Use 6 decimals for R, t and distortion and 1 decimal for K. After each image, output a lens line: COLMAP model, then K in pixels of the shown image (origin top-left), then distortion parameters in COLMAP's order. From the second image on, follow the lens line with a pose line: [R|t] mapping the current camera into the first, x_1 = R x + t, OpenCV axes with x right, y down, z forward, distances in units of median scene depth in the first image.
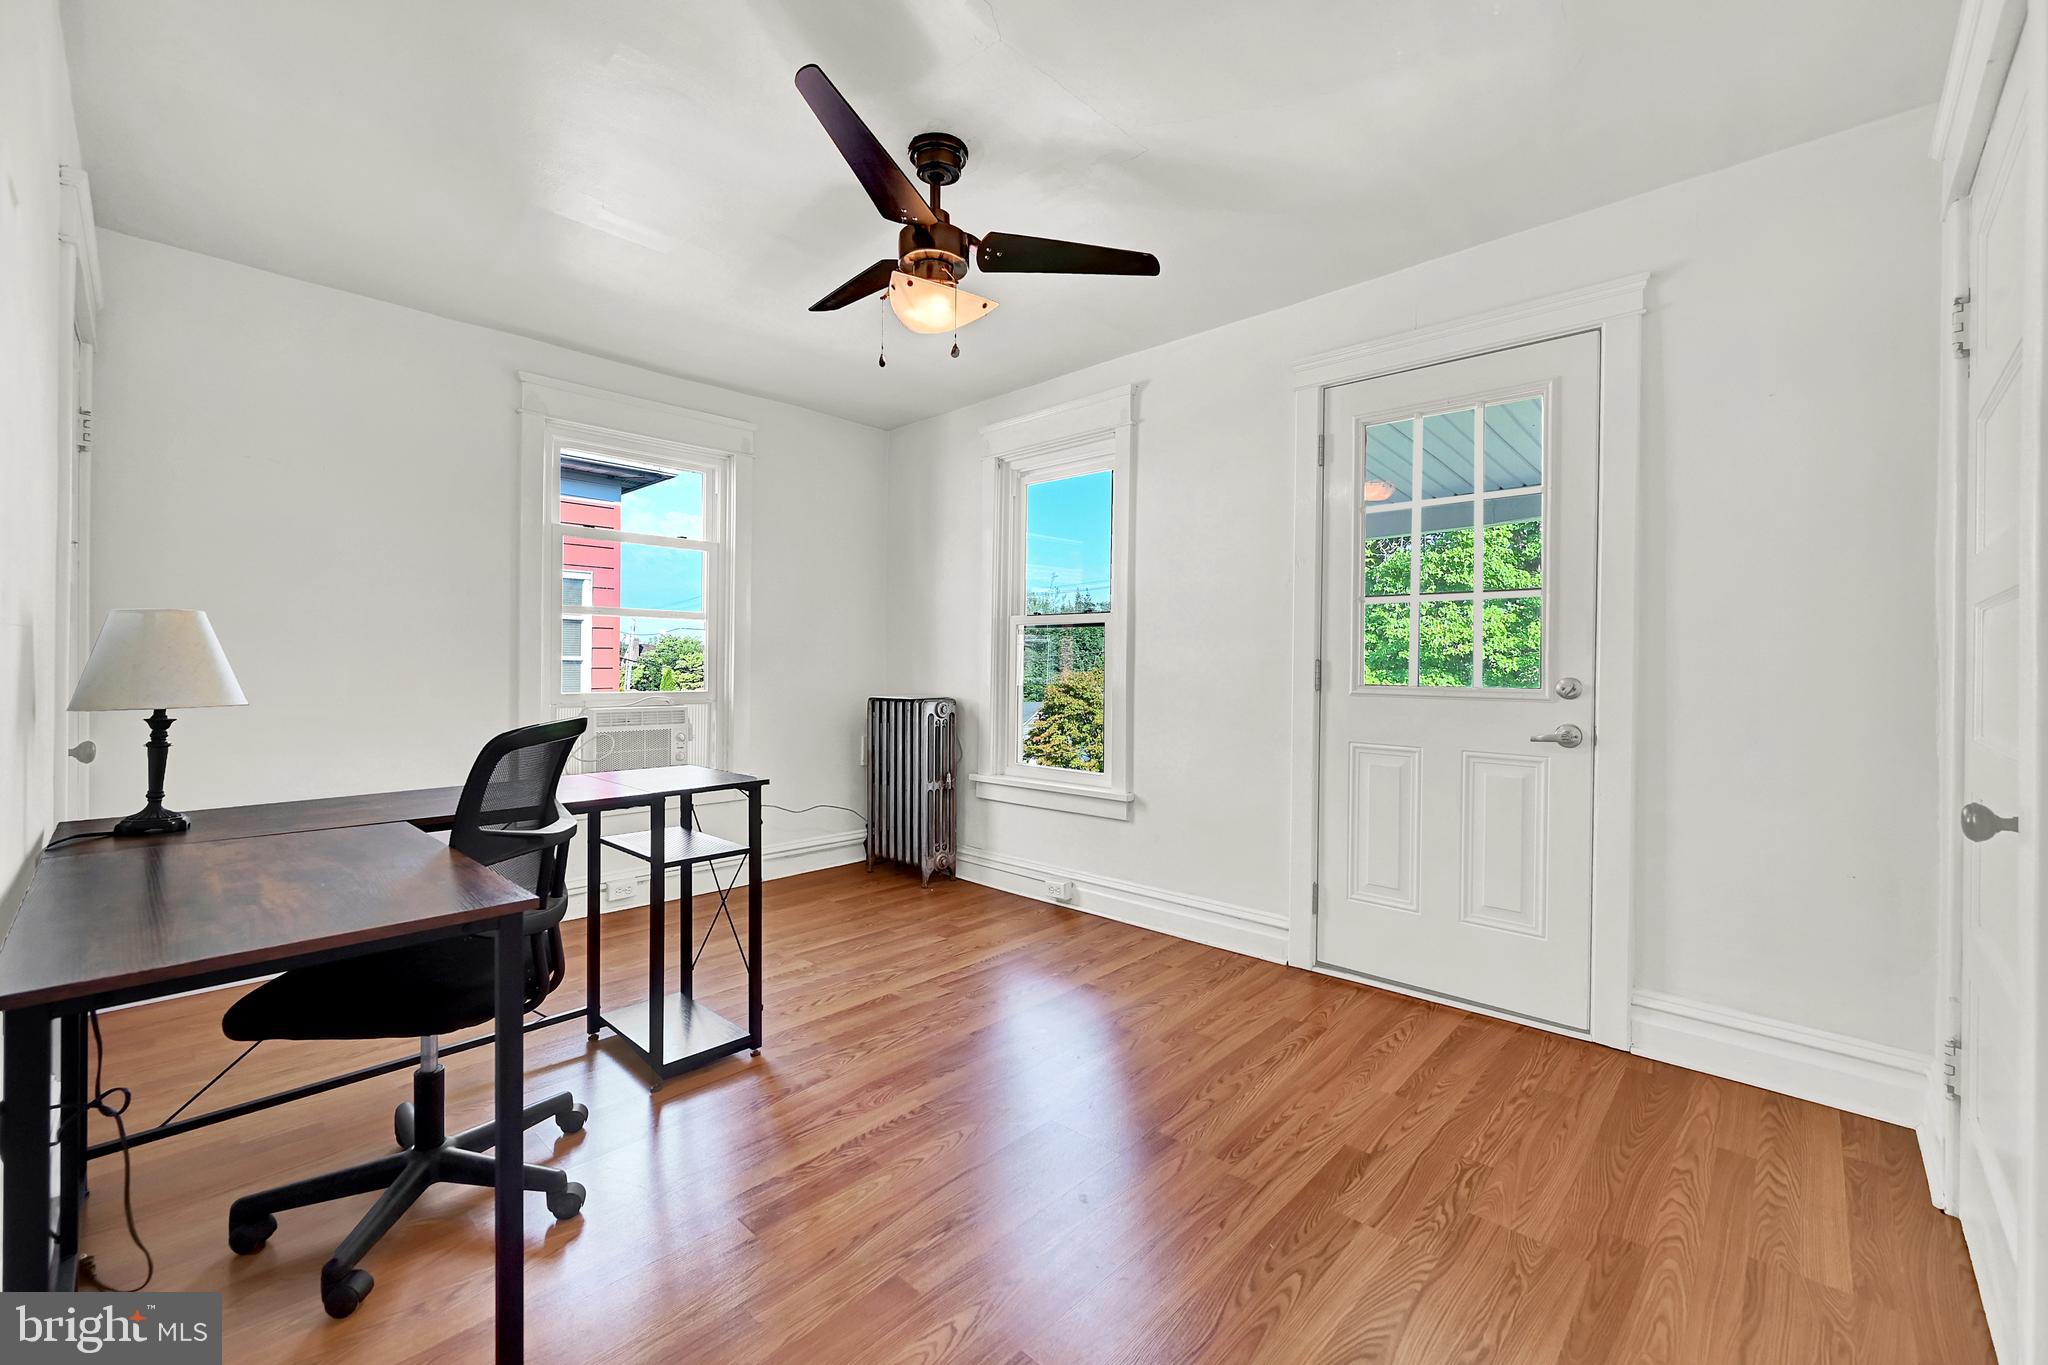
lens RADIAL K [[837.9, 0, 1027.9], [0, 837.9, 657.8], [0, 0, 1]] dist [0.000753, 0.000214]
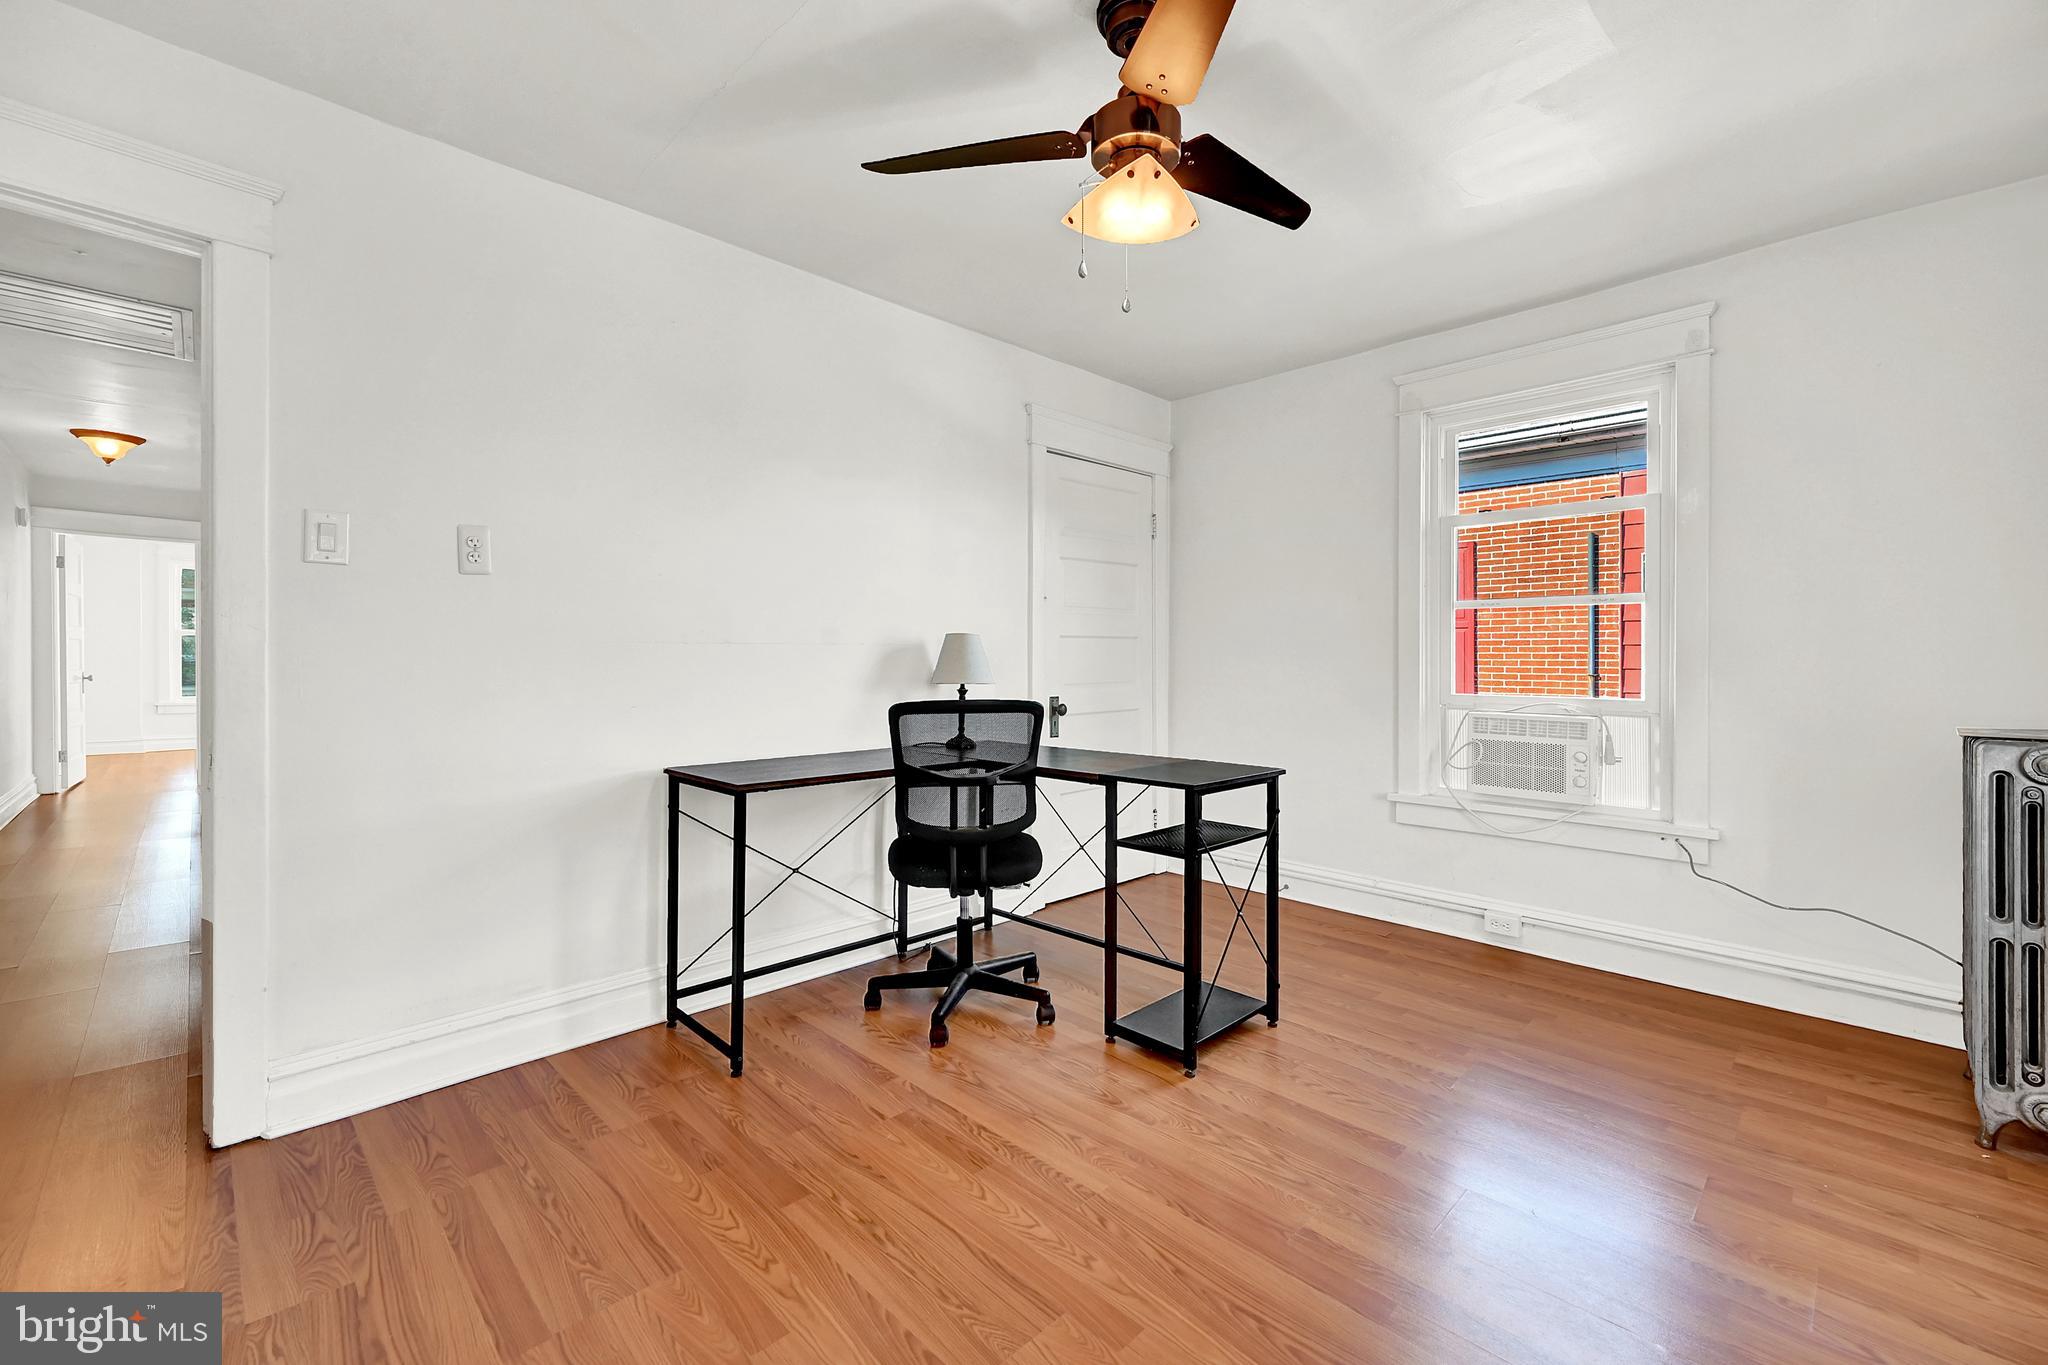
lens RADIAL K [[837.9, 0, 1027.9], [0, 837.9, 657.8], [0, 0, 1]] dist [0.000753, 0.000214]
pose [[-0.031711, -0.007530, -0.999469, 0.490409], [0.004276, 0.999961, -0.007670, 0.008066], [0.999488, -0.004517, -0.031677, 0.666973]]
